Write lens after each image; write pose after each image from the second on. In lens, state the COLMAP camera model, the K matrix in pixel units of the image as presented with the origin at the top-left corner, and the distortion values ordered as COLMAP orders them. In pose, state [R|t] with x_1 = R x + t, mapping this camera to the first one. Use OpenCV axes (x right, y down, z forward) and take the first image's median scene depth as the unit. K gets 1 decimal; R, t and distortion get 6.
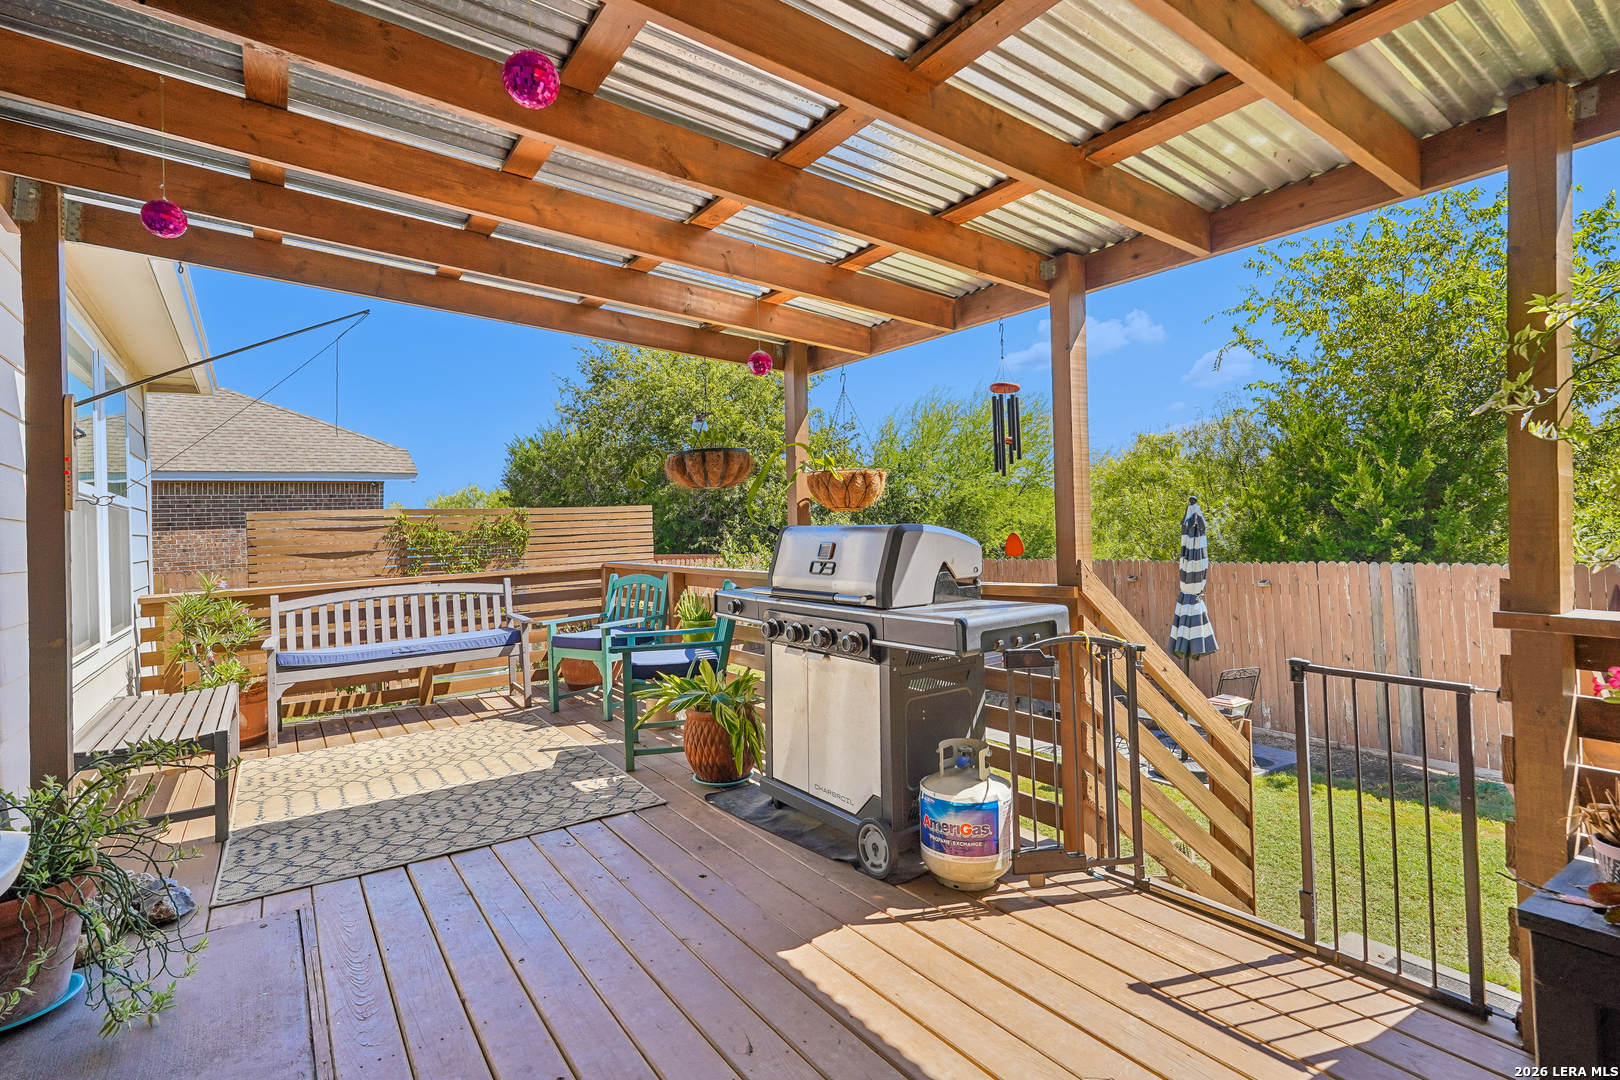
lens RADIAL K [[817.9, 0, 856.0], [0, 817.9, 506.7], [0, 0, 1]] dist [-0.016089, 0.000880]
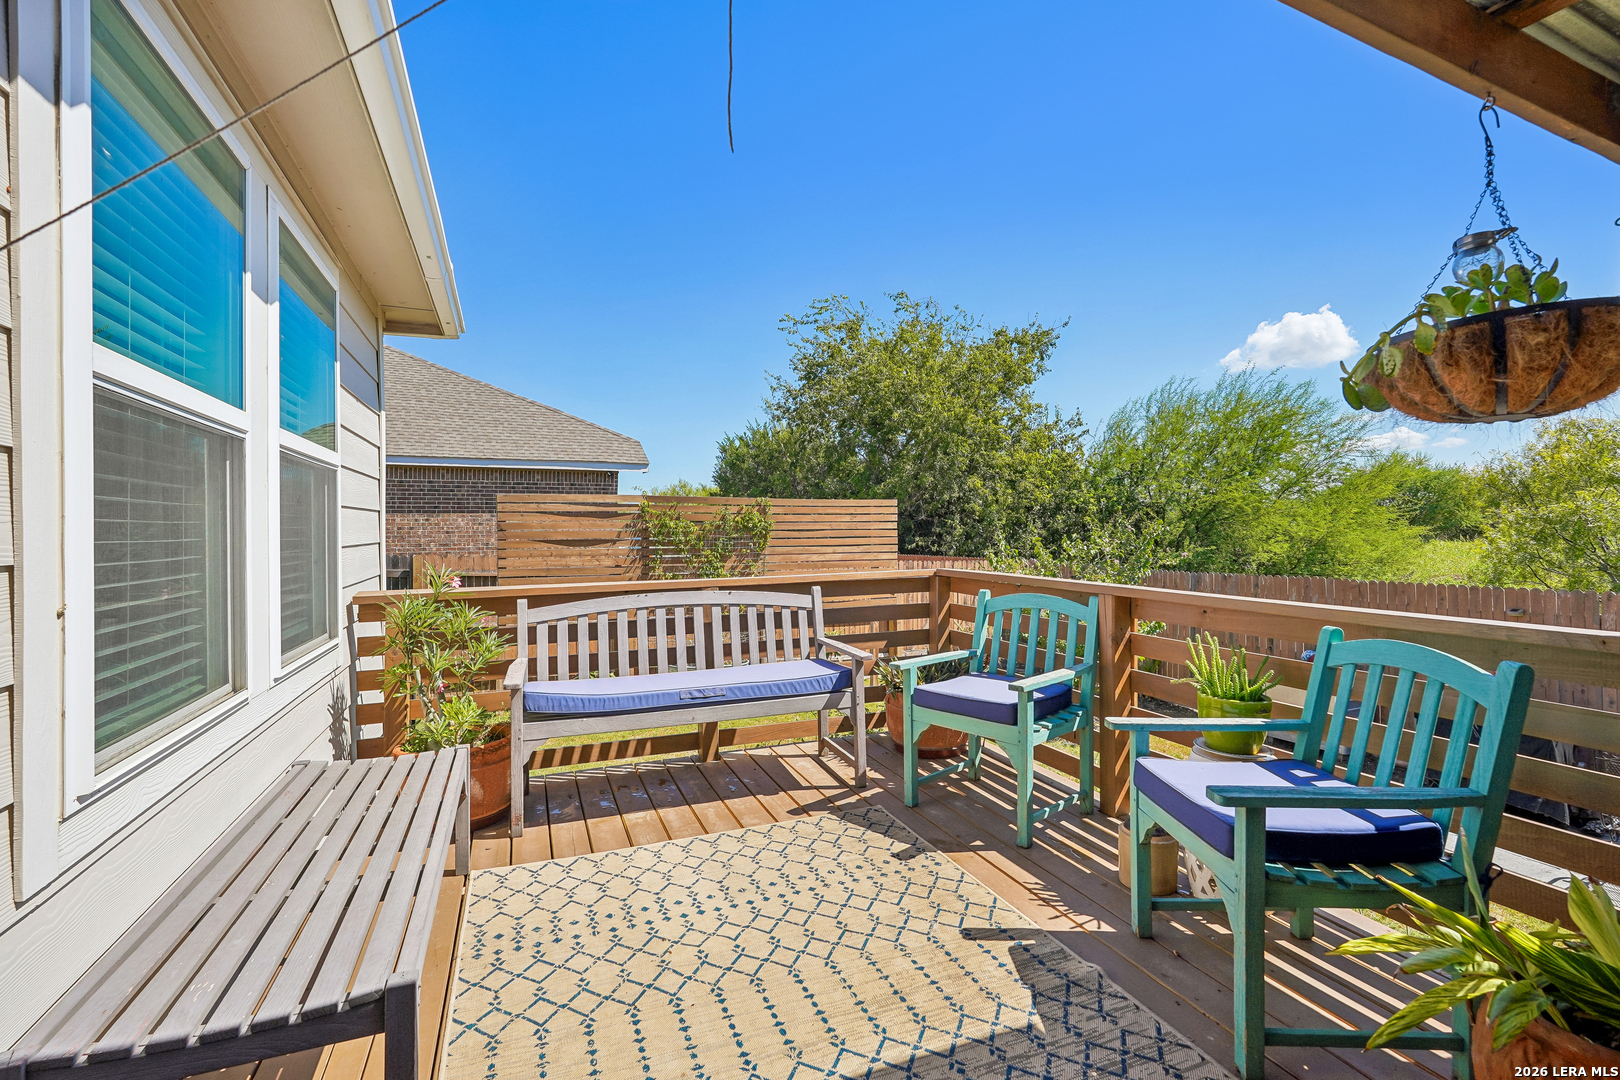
lens RADIAL K [[723.5, 0, 807.8], [0, 723.5, 525.5], [0, 0, 1]] dist [-0.011178, 0.007348]
pose [[0.969679, 0.032259, -0.242245, -0.261025], [-0.027650, 0.999367, 0.022403, 0.019862], [0.242814, -0.015025, 0.969957, 0.361341]]
